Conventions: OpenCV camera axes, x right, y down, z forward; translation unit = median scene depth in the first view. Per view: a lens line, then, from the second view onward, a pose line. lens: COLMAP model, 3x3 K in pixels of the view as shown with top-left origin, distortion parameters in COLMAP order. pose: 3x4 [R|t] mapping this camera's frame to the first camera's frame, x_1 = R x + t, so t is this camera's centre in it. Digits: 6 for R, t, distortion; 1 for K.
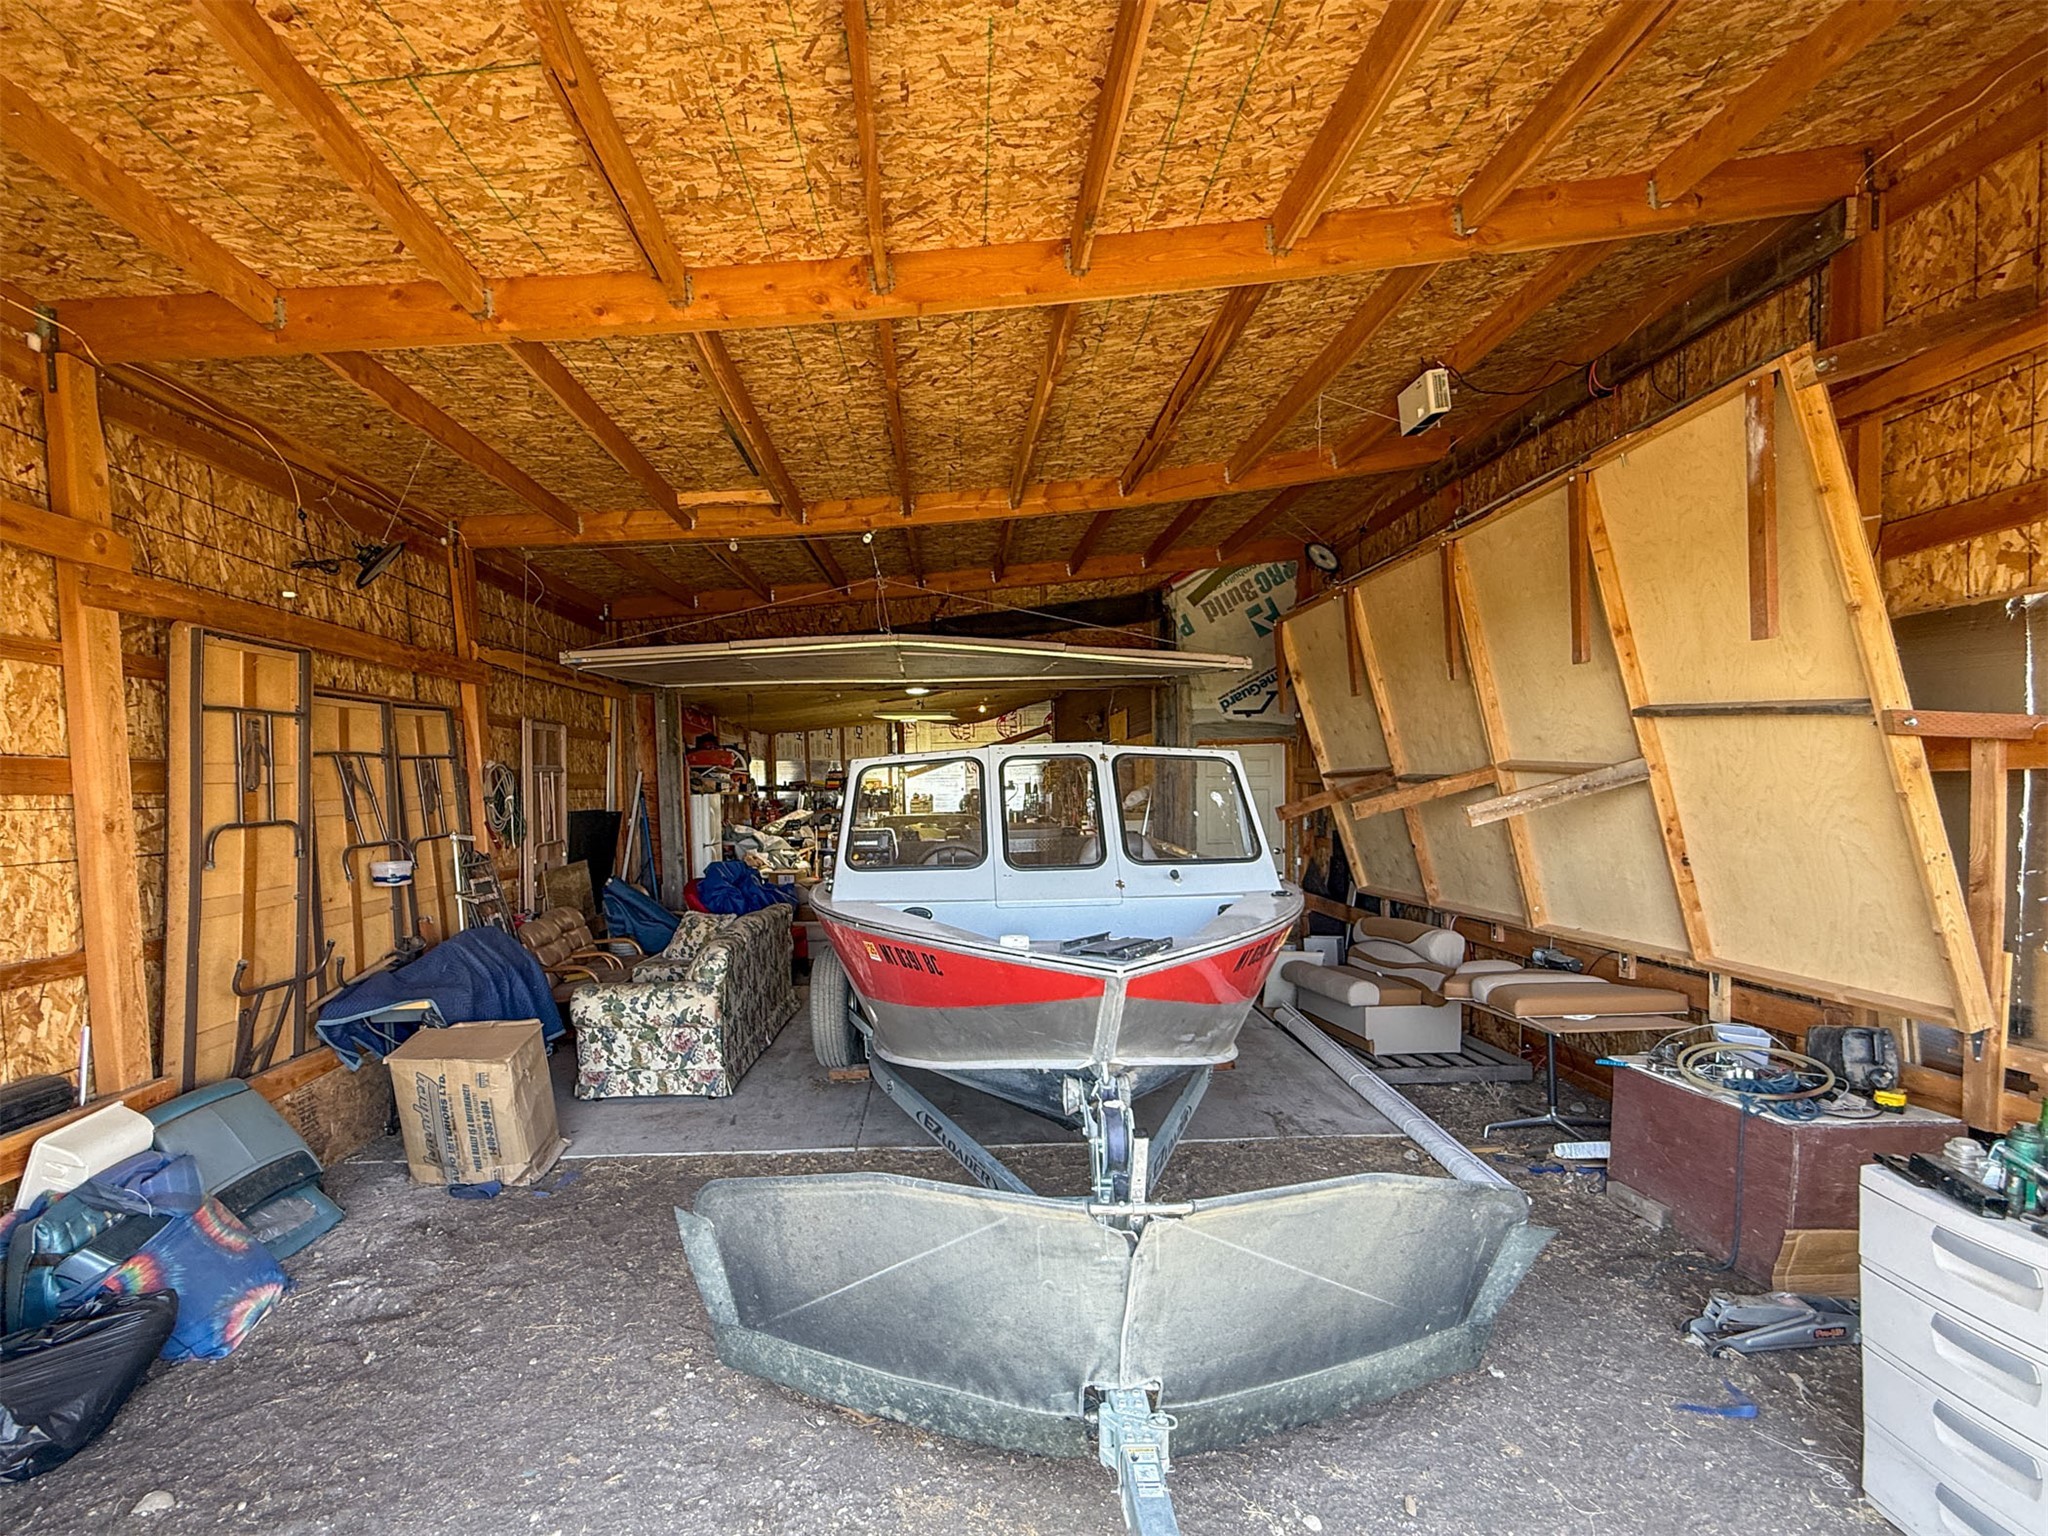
lens RADIAL K [[878.7, 0, 935.0], [0, 878.7, 809.1], [0, 0, 1]] dist [0.000731, -0.000254]
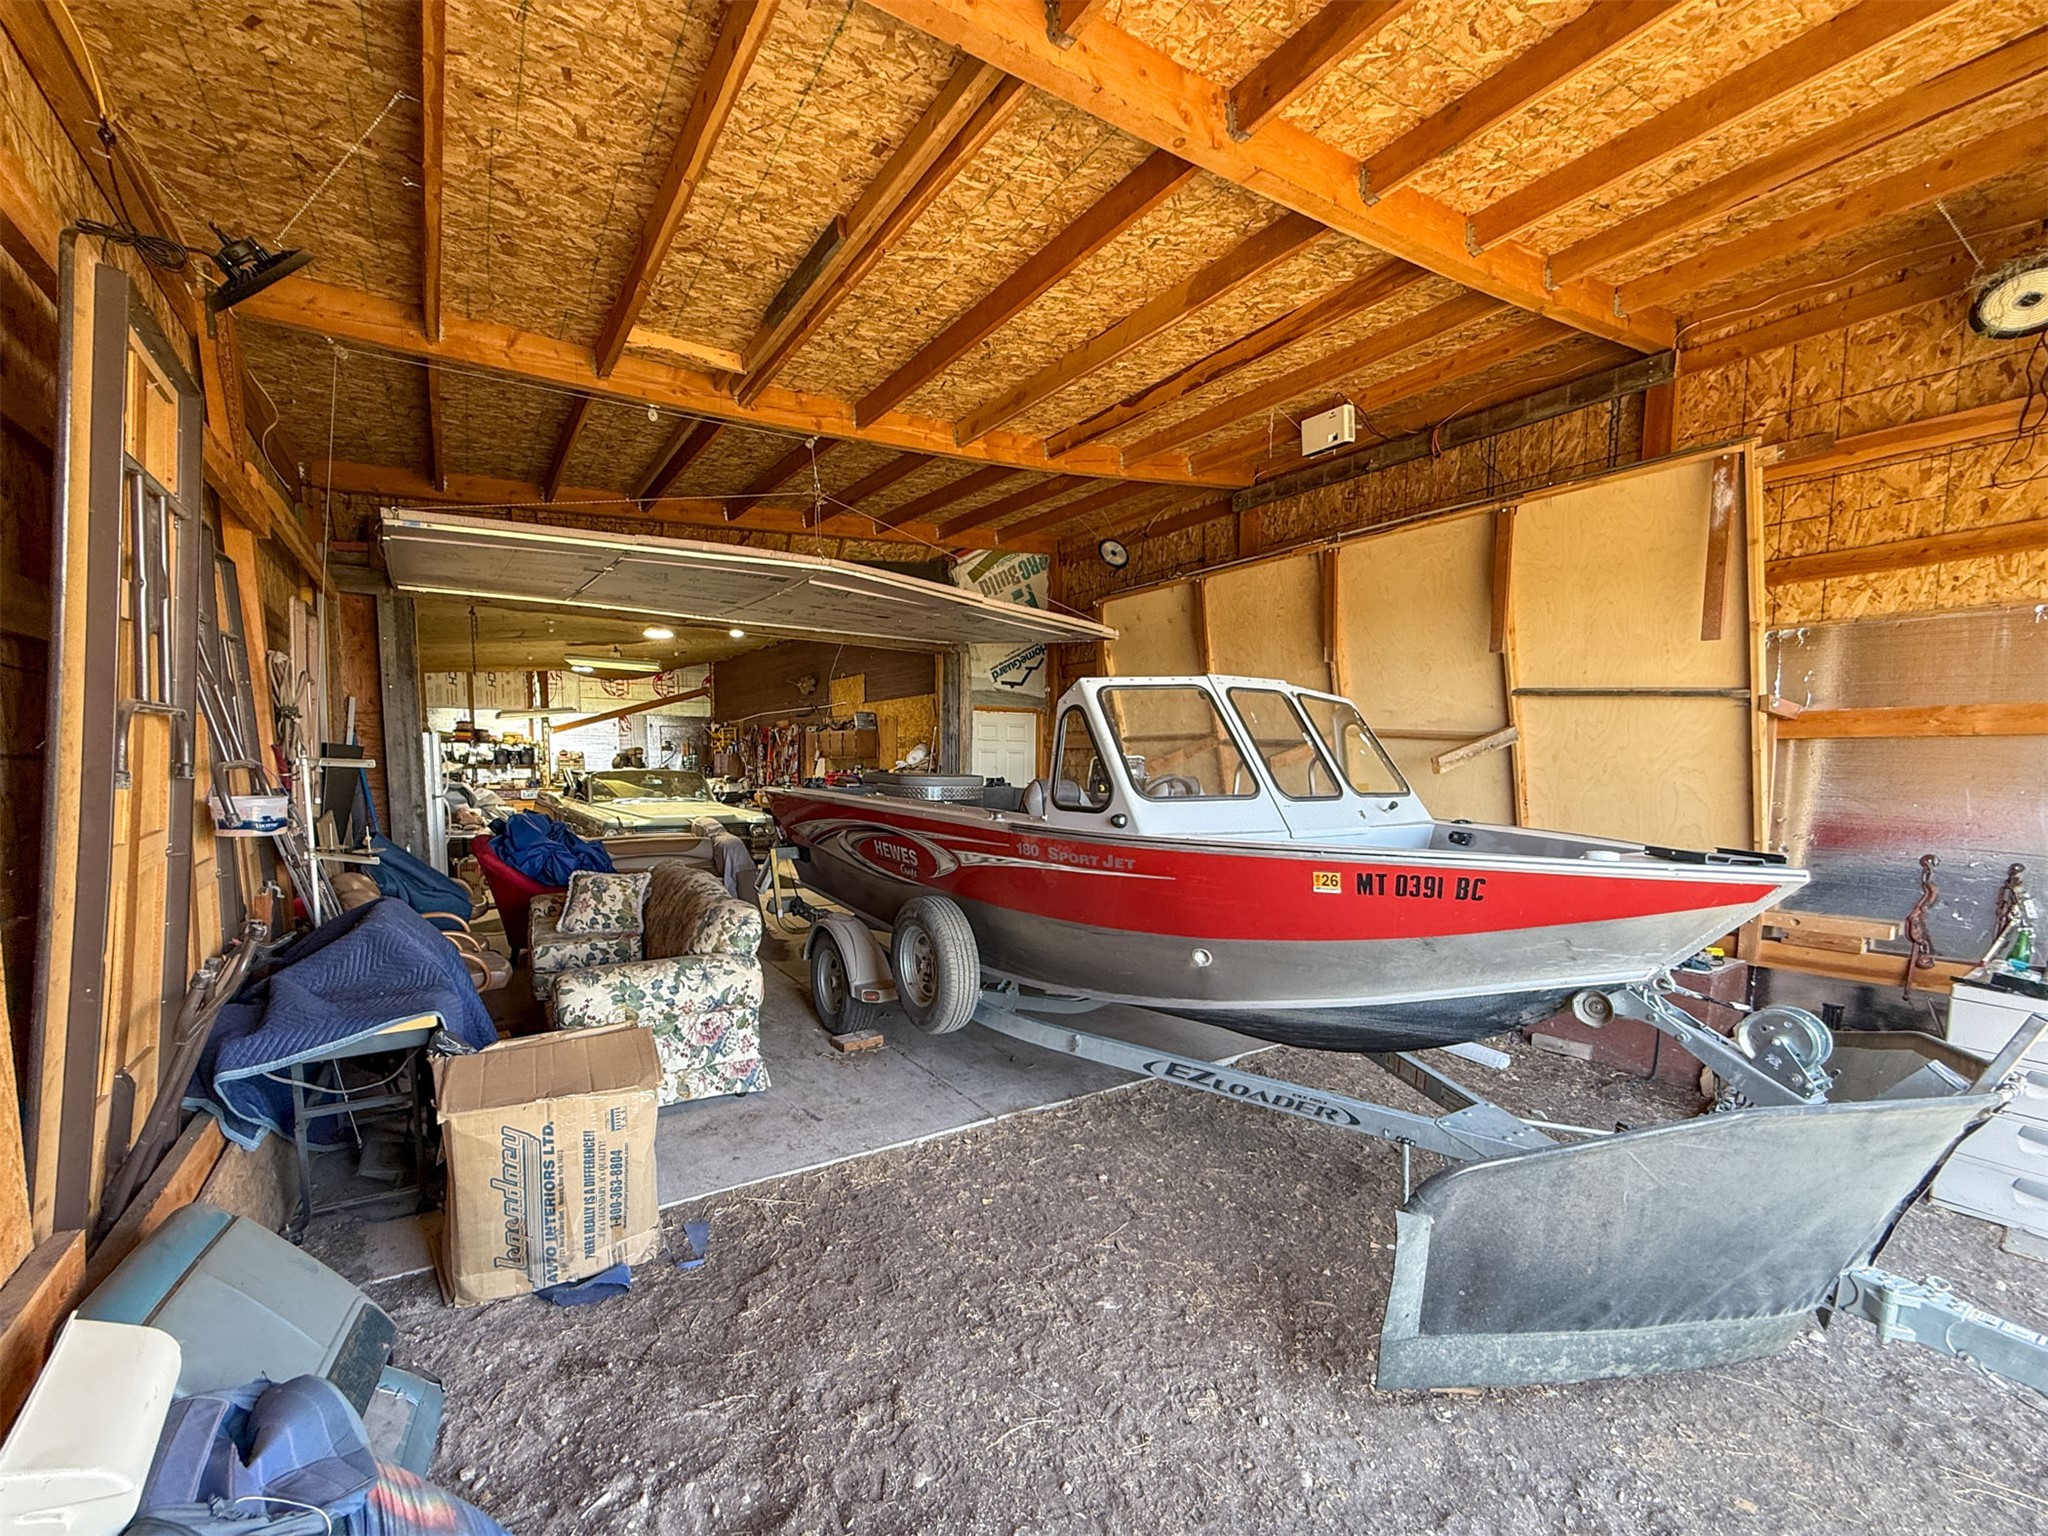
lens RADIAL K [[806.0, 0, 1023.7], [0, 806.0, 803.6], [0, 0, 1]] dist [0.000728, 0.000121]
pose [[0.865585, 0.003968, 0.500747, -0.416429], [-0.021913, 0.999311, 0.029960, 0.035193], [-0.500283, -0.036906, 0.865075, 0.249649]]
